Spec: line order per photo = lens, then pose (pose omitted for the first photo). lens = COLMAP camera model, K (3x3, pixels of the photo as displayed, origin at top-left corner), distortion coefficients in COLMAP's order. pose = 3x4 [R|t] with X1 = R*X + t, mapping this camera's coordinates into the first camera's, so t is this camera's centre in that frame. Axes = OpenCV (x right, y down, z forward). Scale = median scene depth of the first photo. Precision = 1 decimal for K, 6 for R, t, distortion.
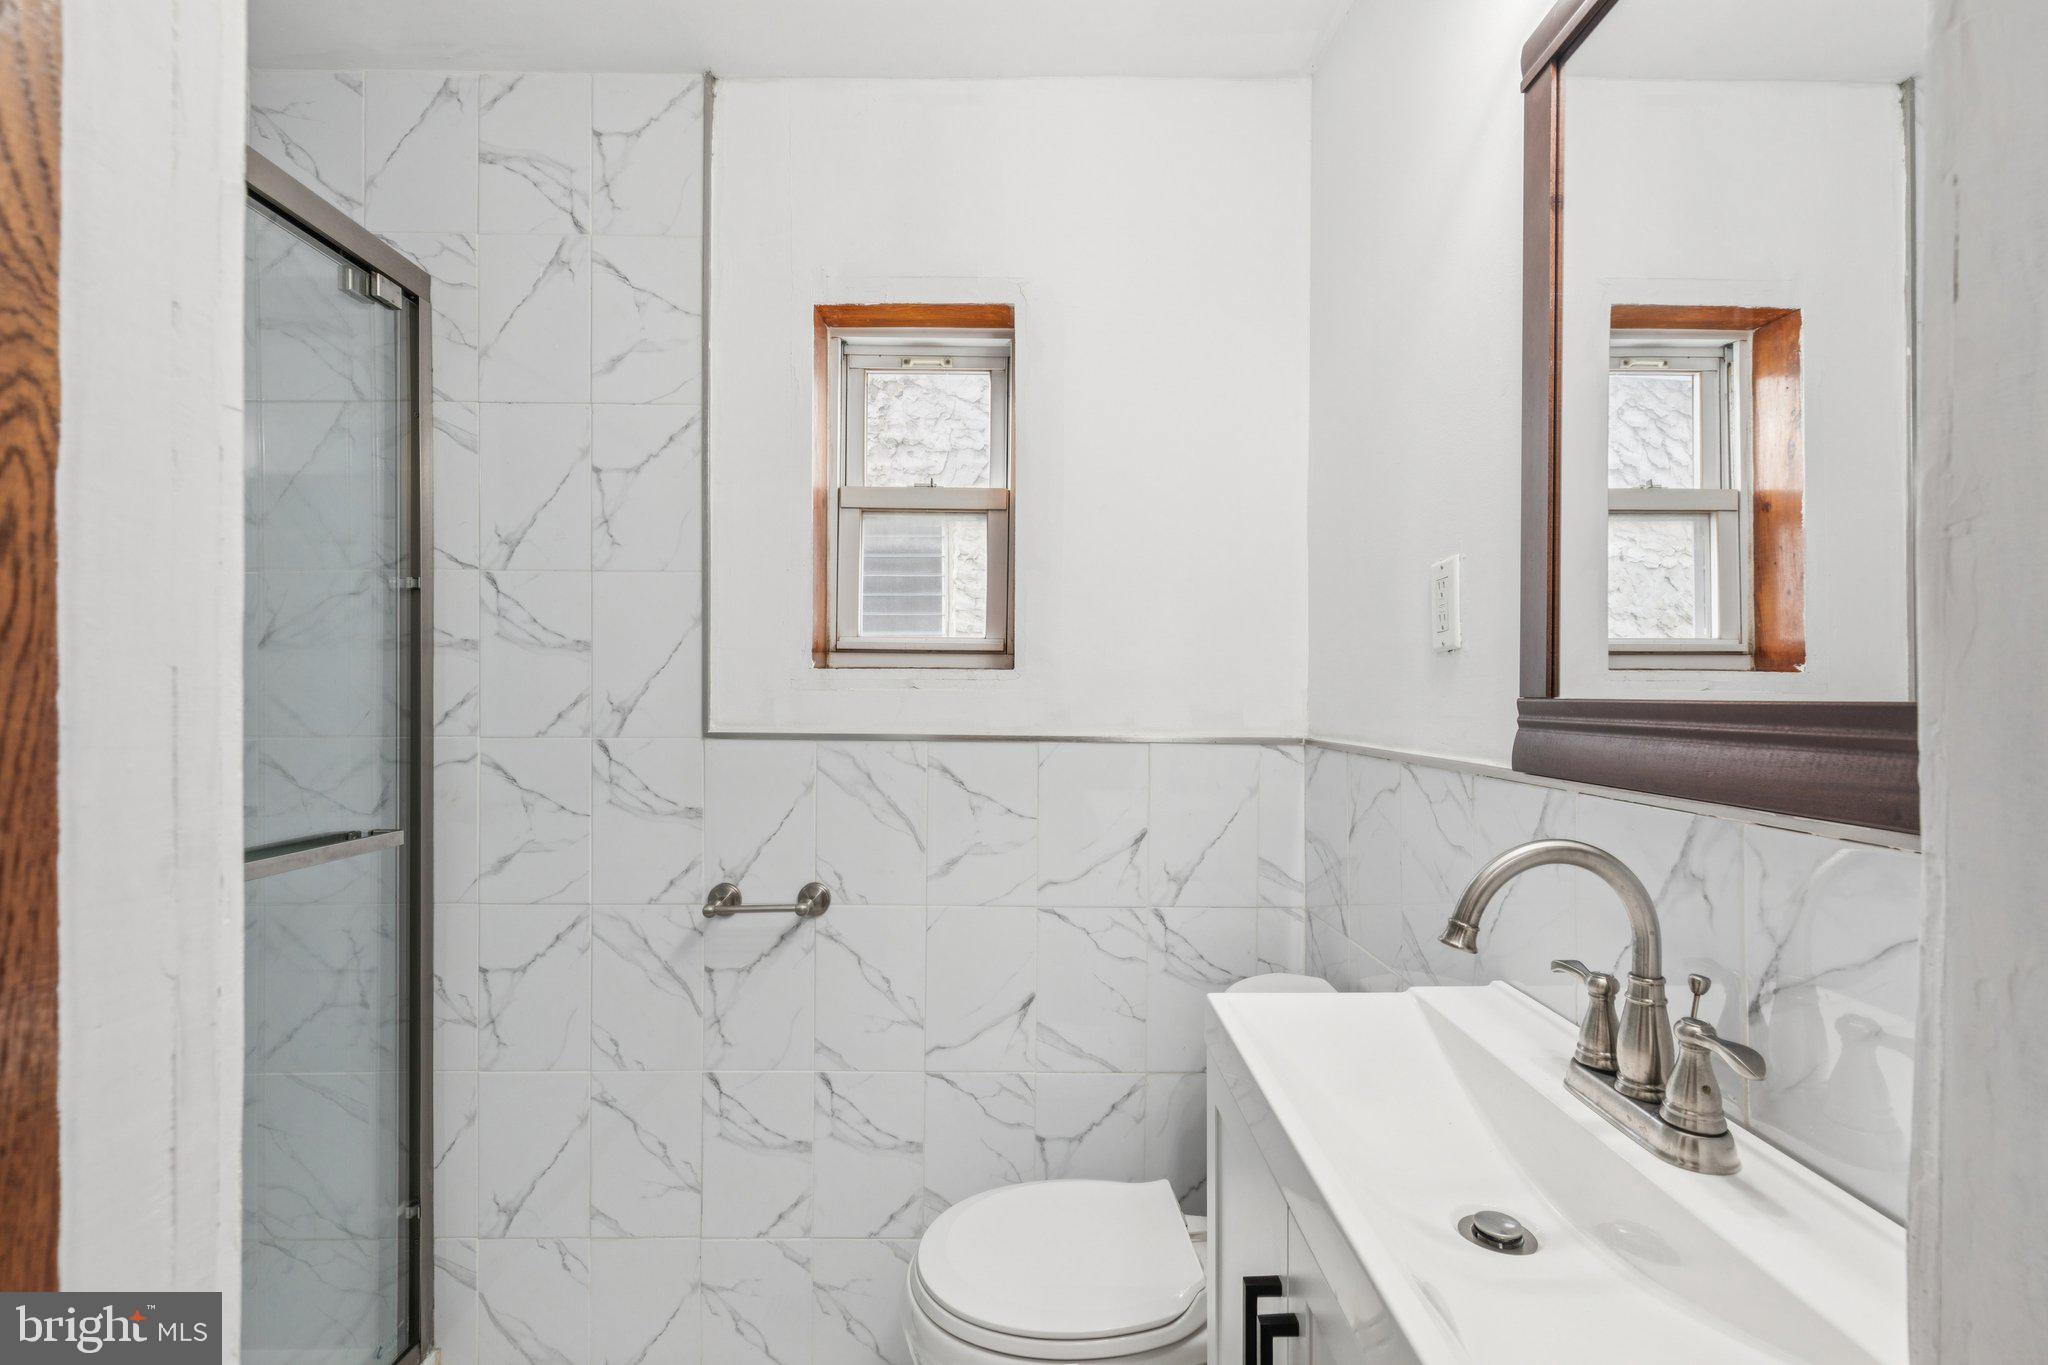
lens RADIAL K [[920.4, 0, 1025.2], [0, 920.4, 695.2], [0, 0, 1]] dist [0.010126, -0.003716]
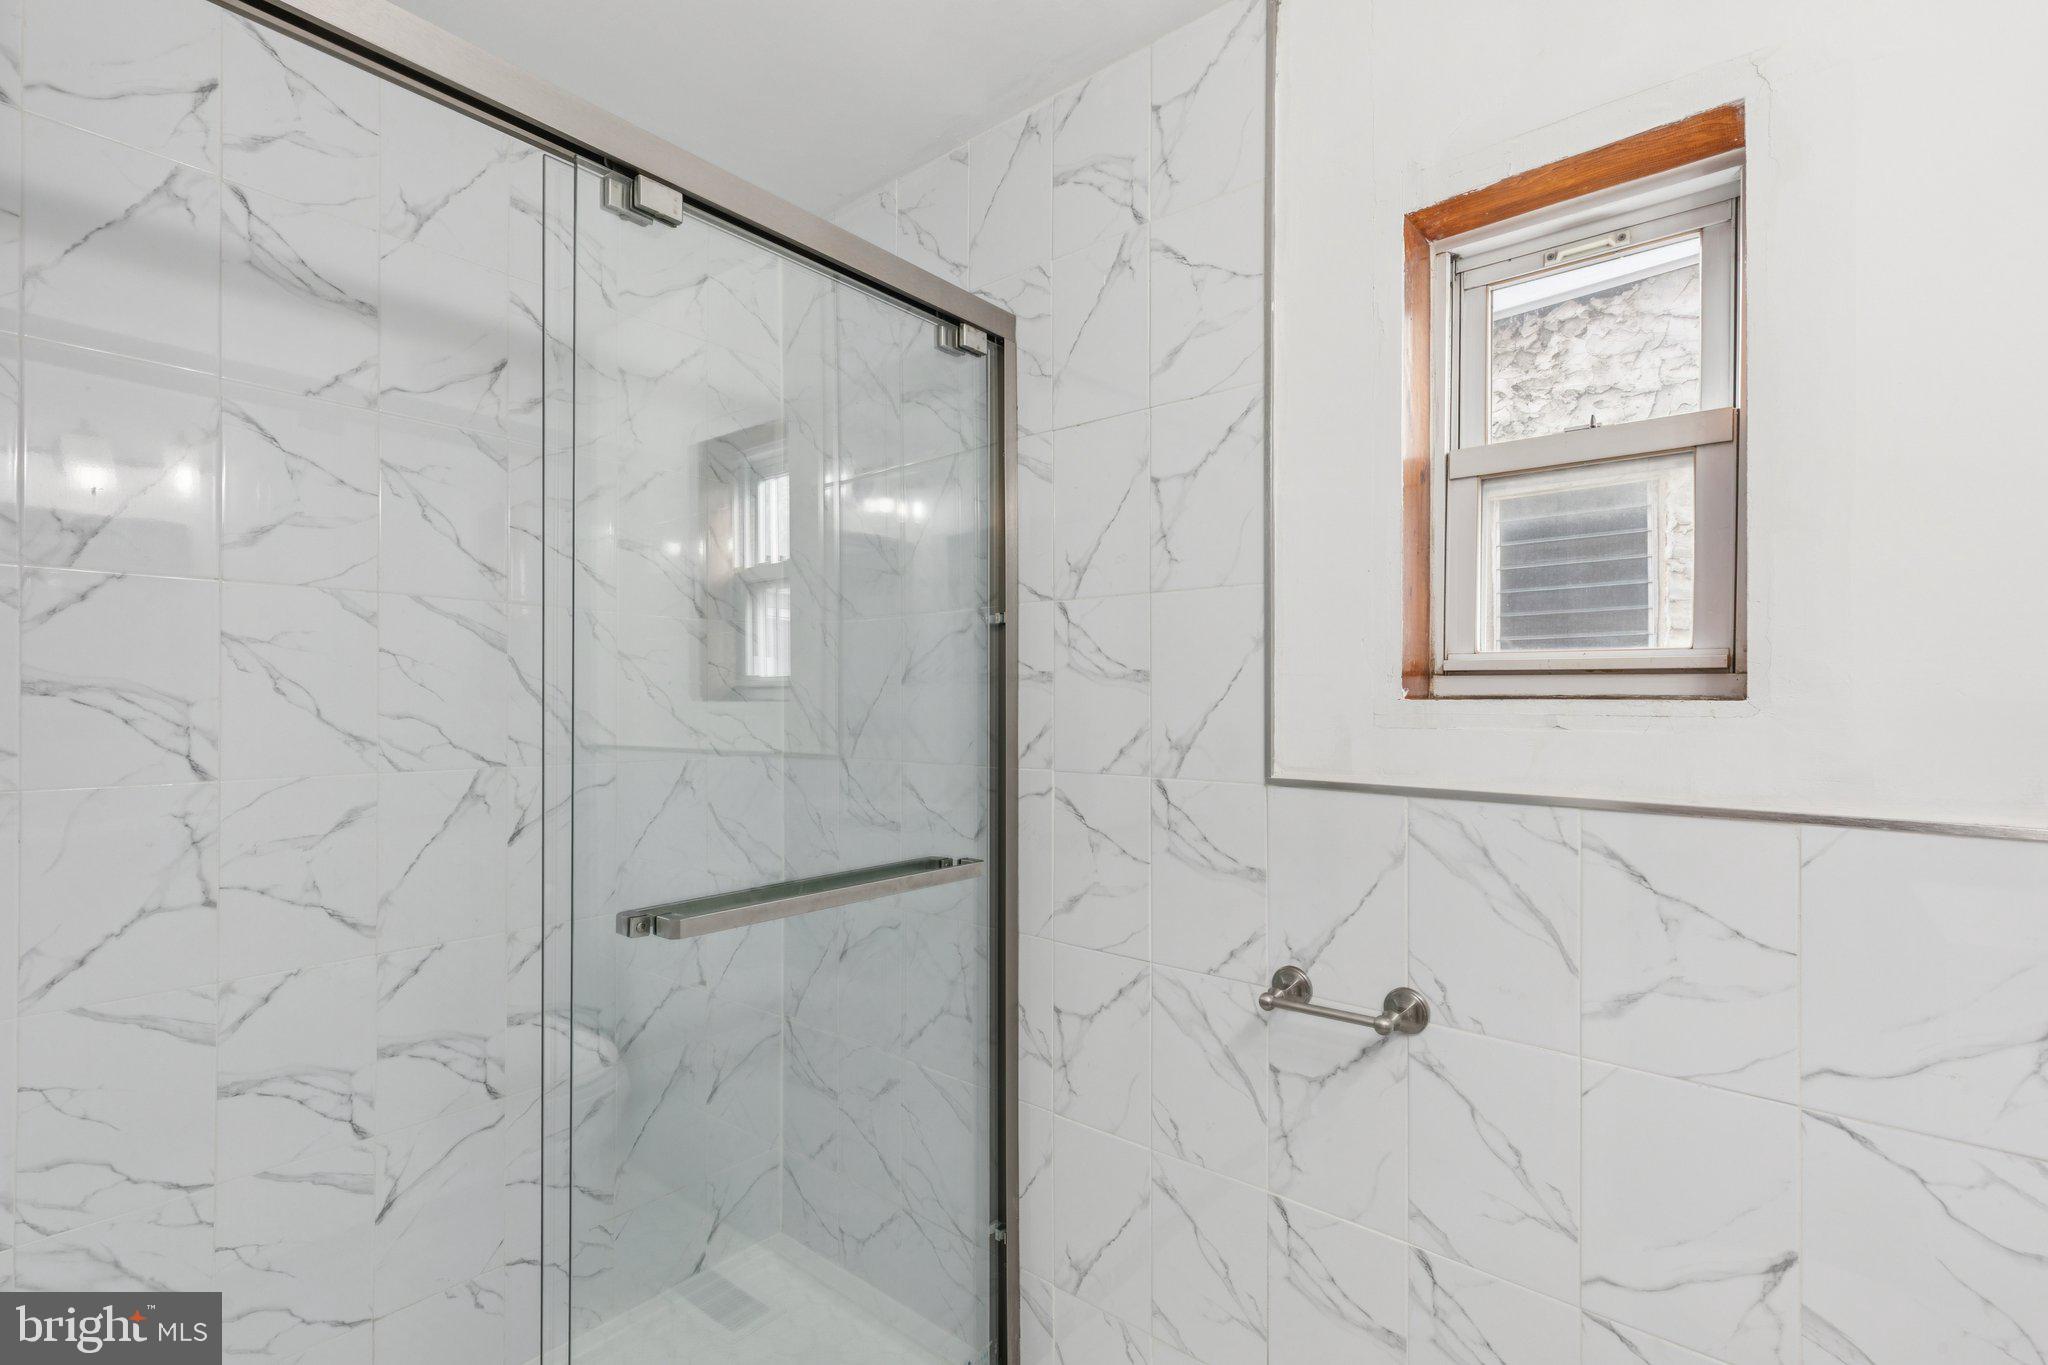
lens RADIAL K [[920.4, 0, 1025.2], [0, 920.4, 695.2], [0, 0, 1]] dist [0.010126, -0.003716]
pose [[0.764849, -0.006771, -0.644174, 0.016734], [0.001979, 0.999965, -0.008161, -0.027058], [0.644206, 0.004967, 0.764836, 0.231221]]
